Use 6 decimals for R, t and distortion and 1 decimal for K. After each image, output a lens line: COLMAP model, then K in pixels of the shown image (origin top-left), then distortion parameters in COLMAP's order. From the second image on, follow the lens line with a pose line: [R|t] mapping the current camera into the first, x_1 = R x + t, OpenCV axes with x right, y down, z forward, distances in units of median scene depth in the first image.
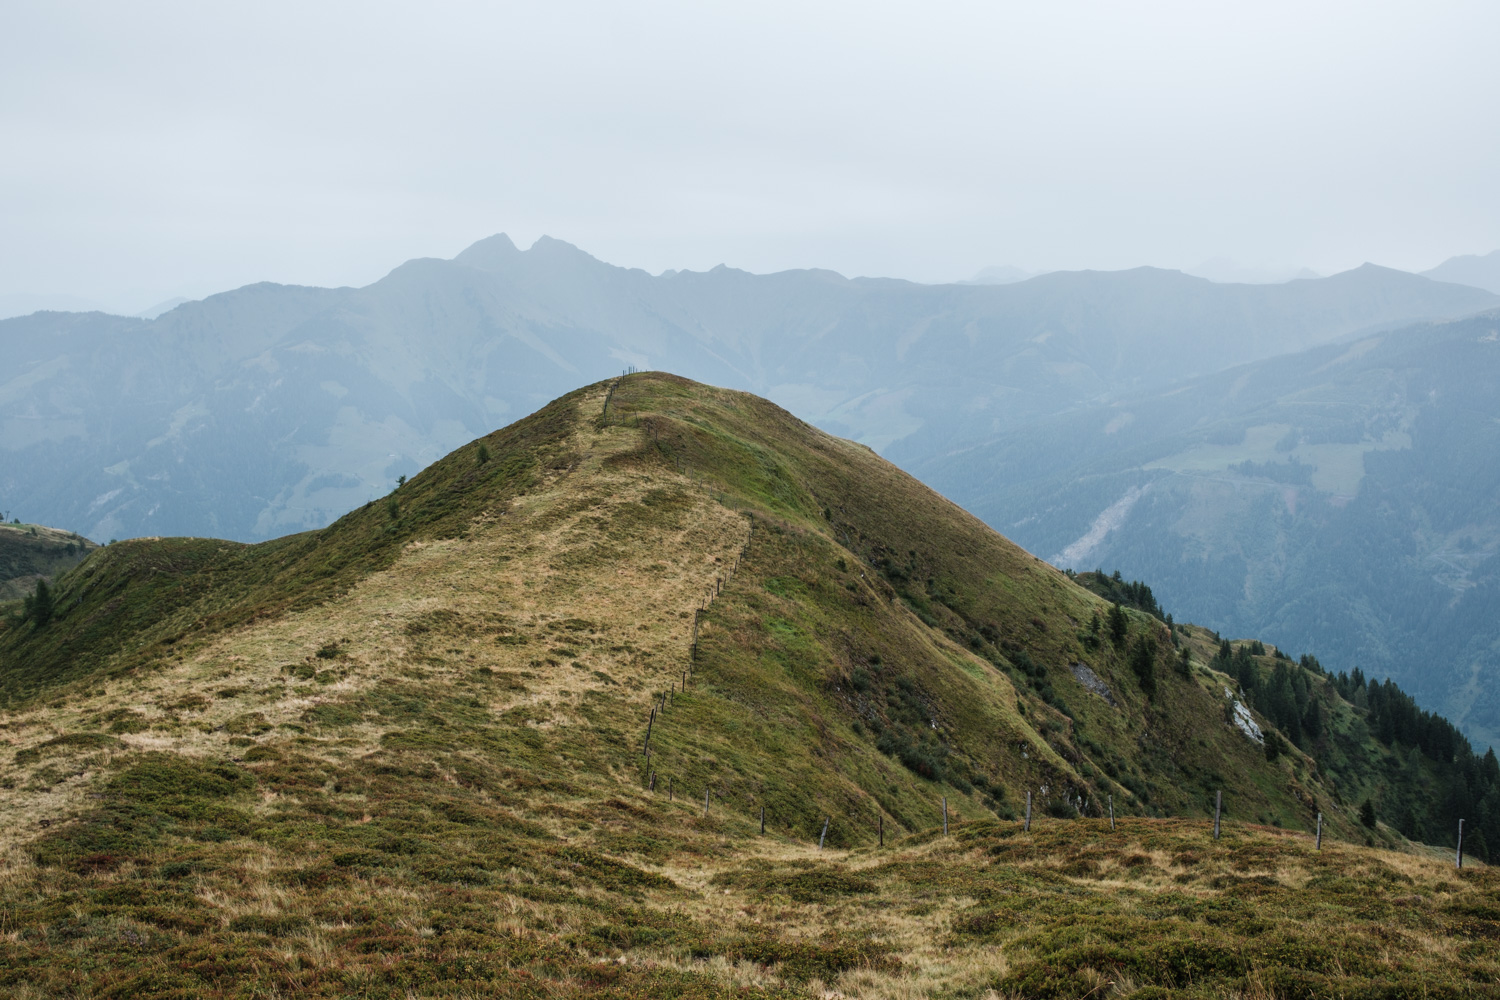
lens RADIAL K [[1482.8, 0, 750.0], [0, 1482.8, 500.0], [0, 0, 1]] dist [-0.137683, 0.217705]
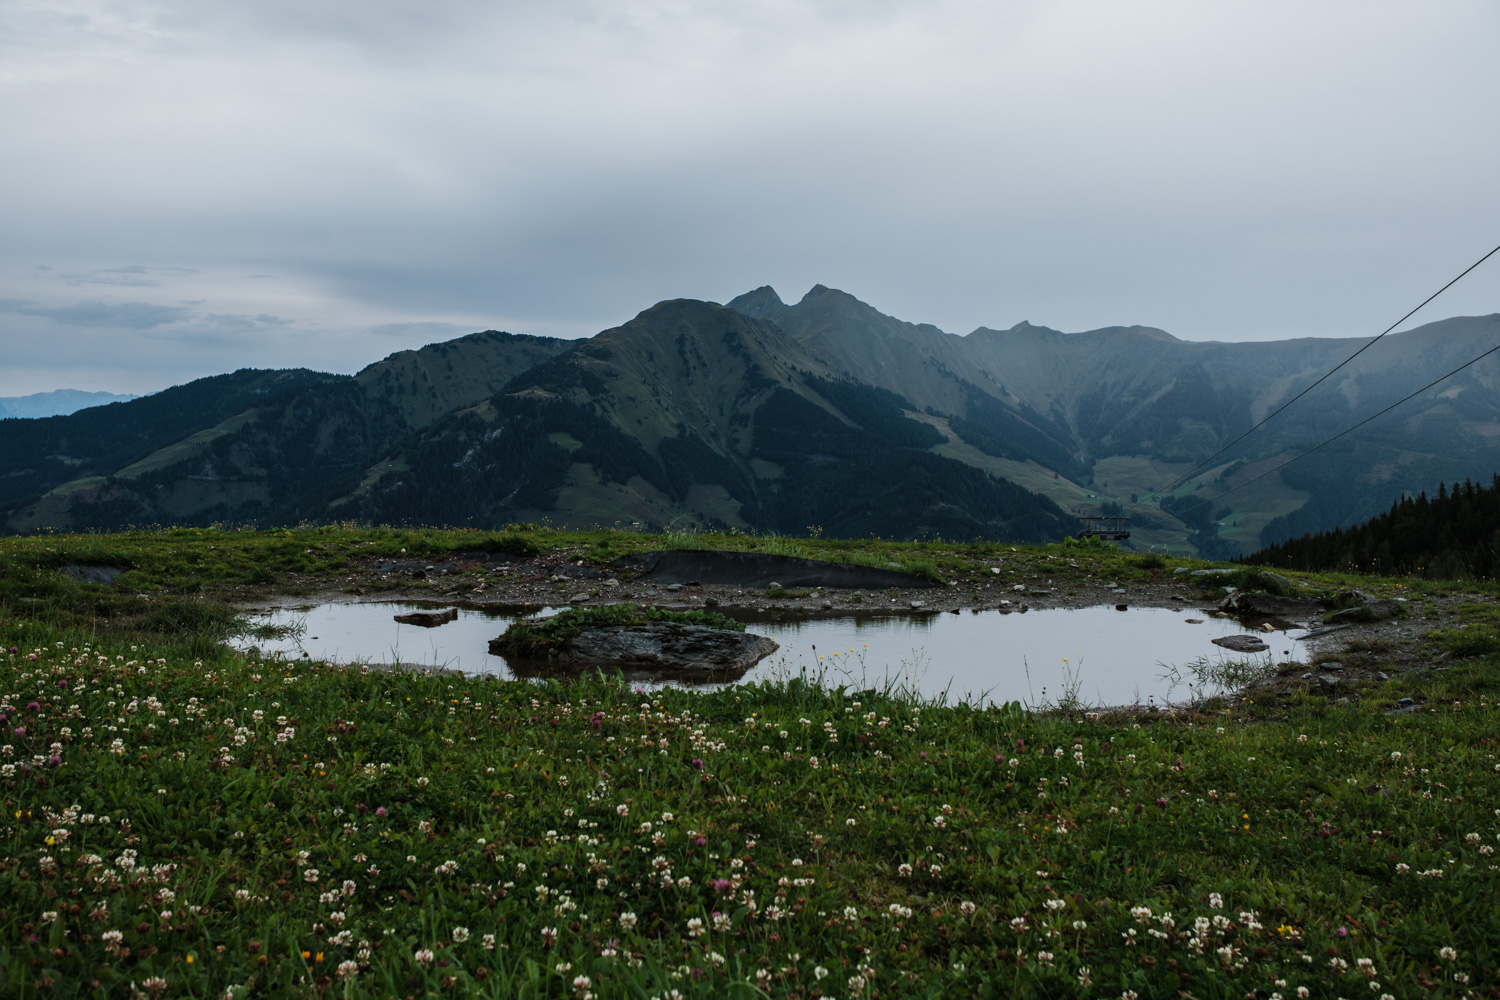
lens RADIAL K [[1482.8, 0, 750.0], [0, 1482.8, 500.0], [0, 0, 1]] dist [-0.137683, 0.217705]
pose [[0.986840, 0.001347, -0.161697, -0.047567], [-0.014771, 0.996535, -0.081849, 0.016067], [0.161027, 0.083160, 0.983440, 0.199010]]
